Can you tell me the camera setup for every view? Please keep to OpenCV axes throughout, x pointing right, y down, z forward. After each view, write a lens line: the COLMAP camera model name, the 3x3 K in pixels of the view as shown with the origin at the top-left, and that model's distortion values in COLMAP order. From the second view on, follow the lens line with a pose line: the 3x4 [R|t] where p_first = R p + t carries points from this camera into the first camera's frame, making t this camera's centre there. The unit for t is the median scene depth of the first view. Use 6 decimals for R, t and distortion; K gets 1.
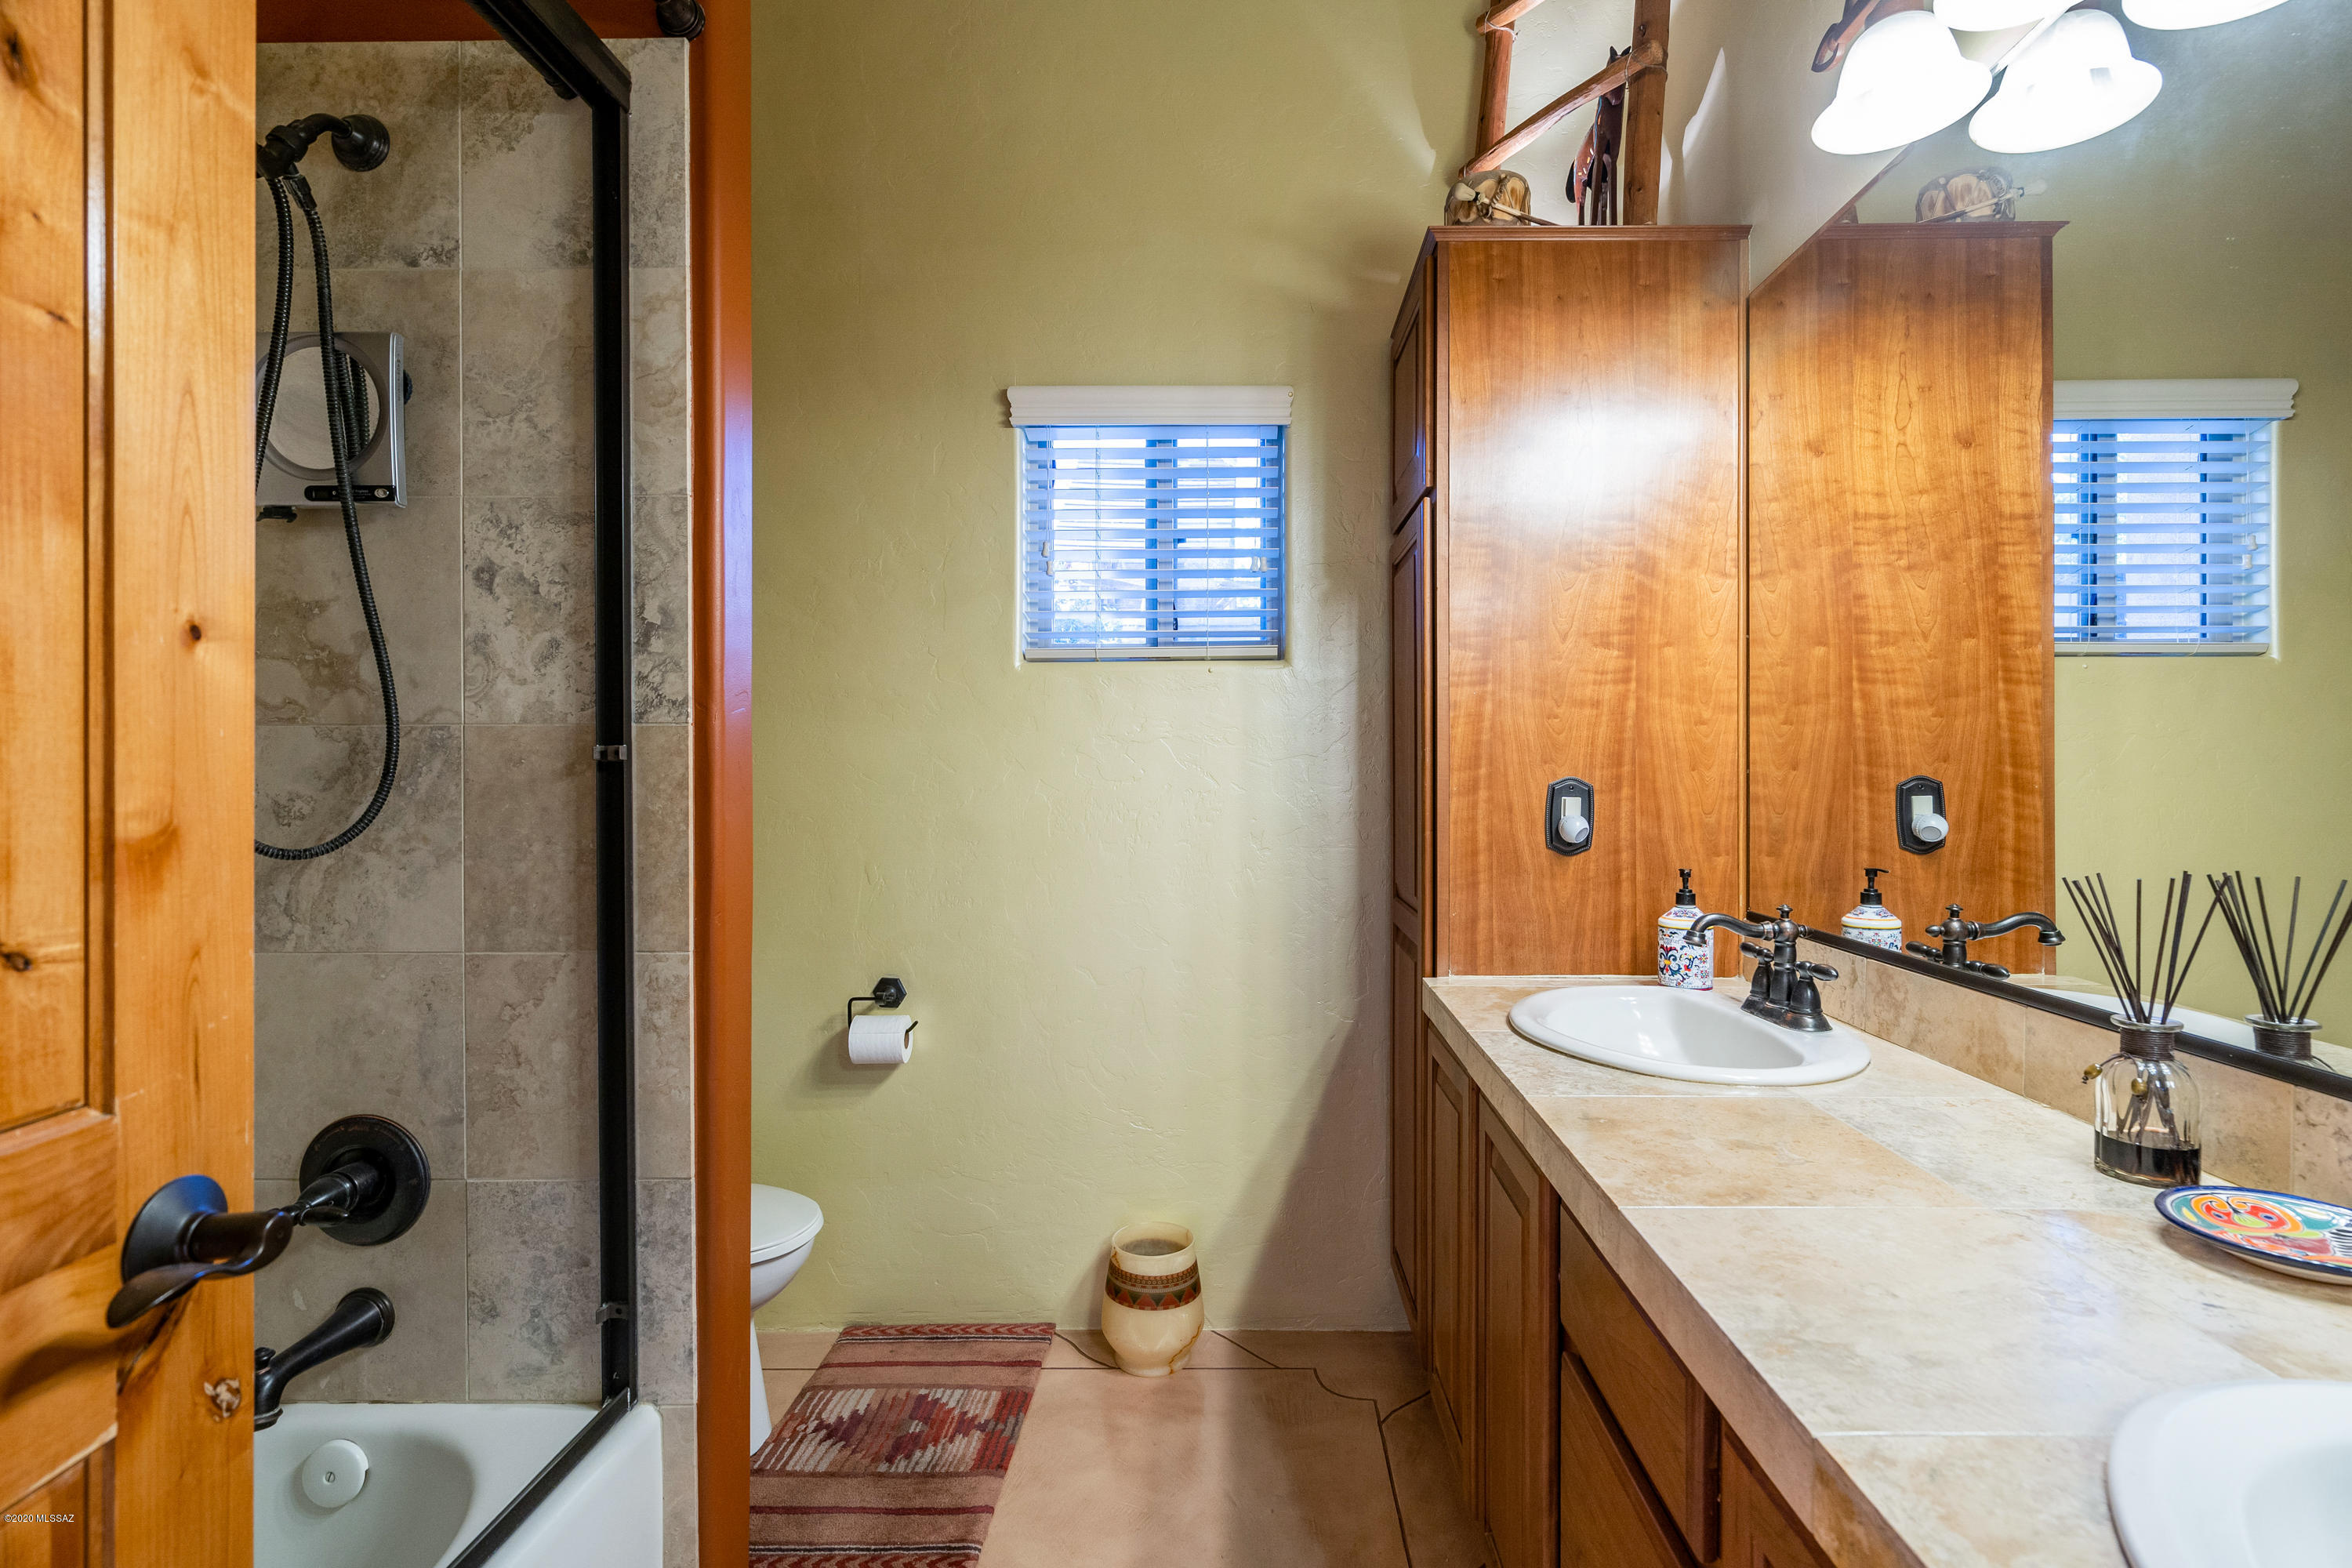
lens RADIAL K [[1081.3, 0, 1179.7], [0, 1081.3, 773.8], [0, 0, 1]] dist [-0.000898, 0.000114]
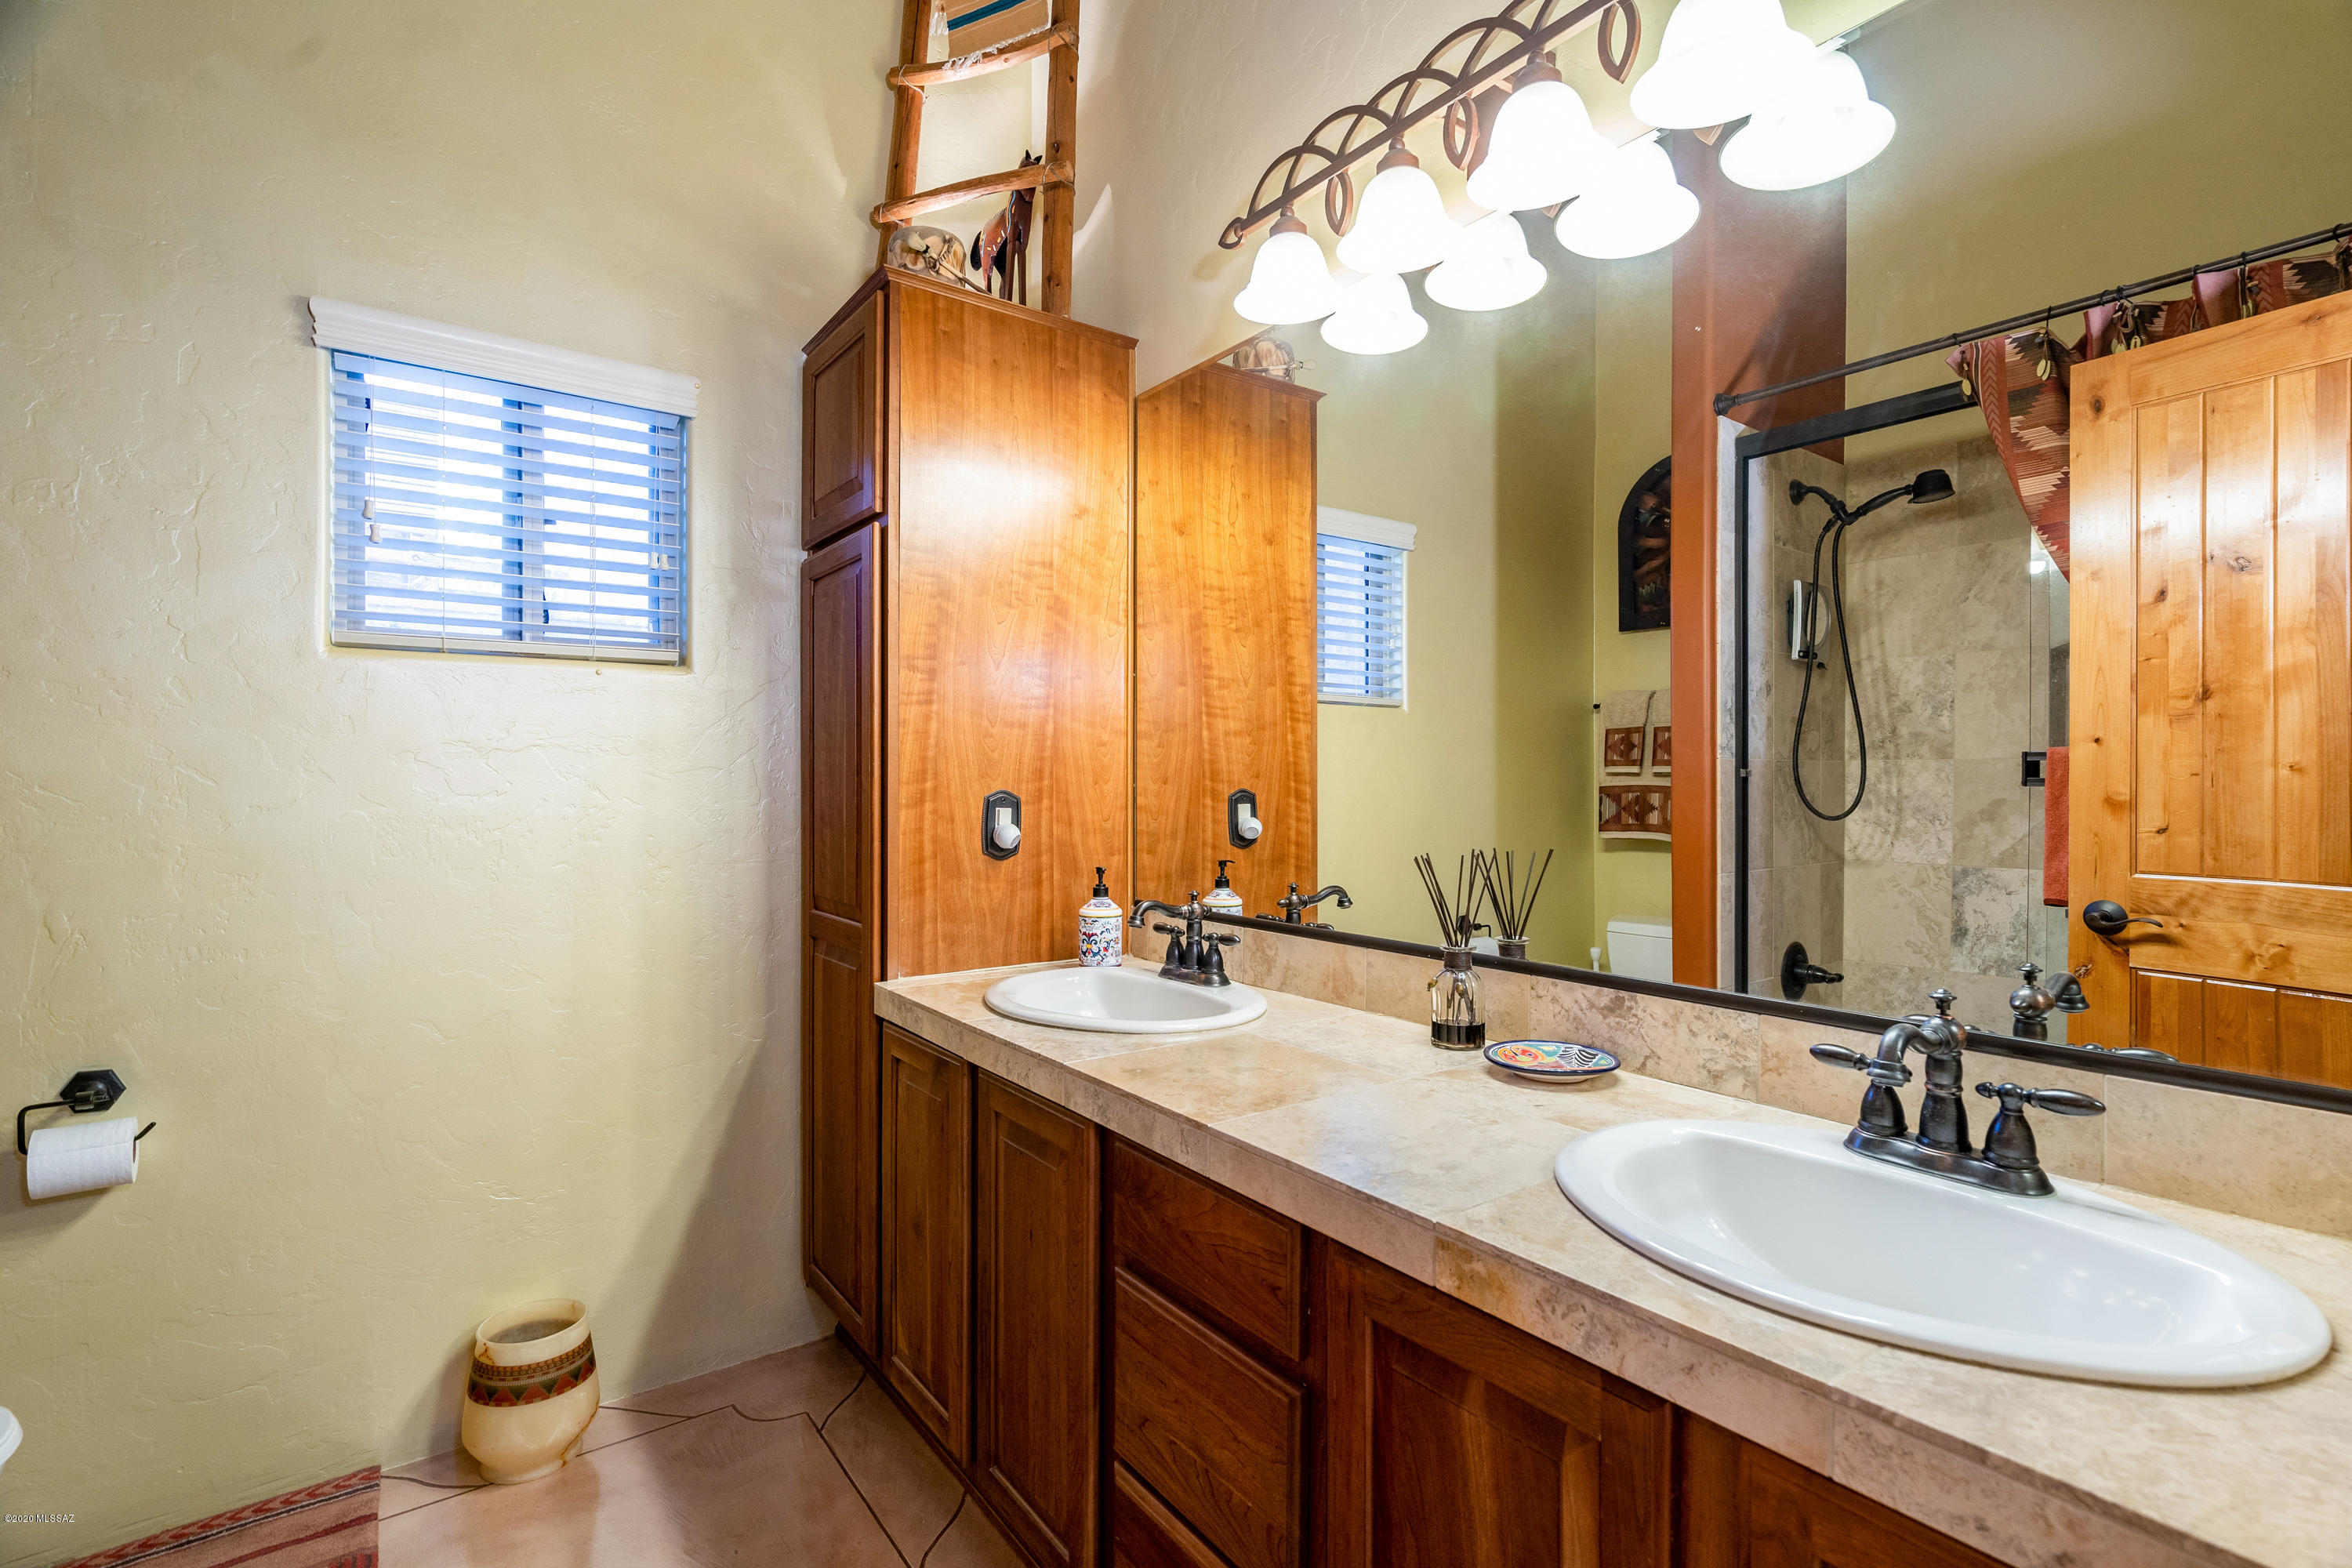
lens RADIAL K [[1068.4, 0, 1176.0], [0, 1068.4, 784.0], [0, 0, 1]] dist [-0.001827, 0.000347]
pose [[0.804868, 0.002677, 0.593448, -0.152106], [-0.000821, 0.999994, -0.003397, 0.000341], [-0.593453, 0.002247, 0.804865, 0.000728]]
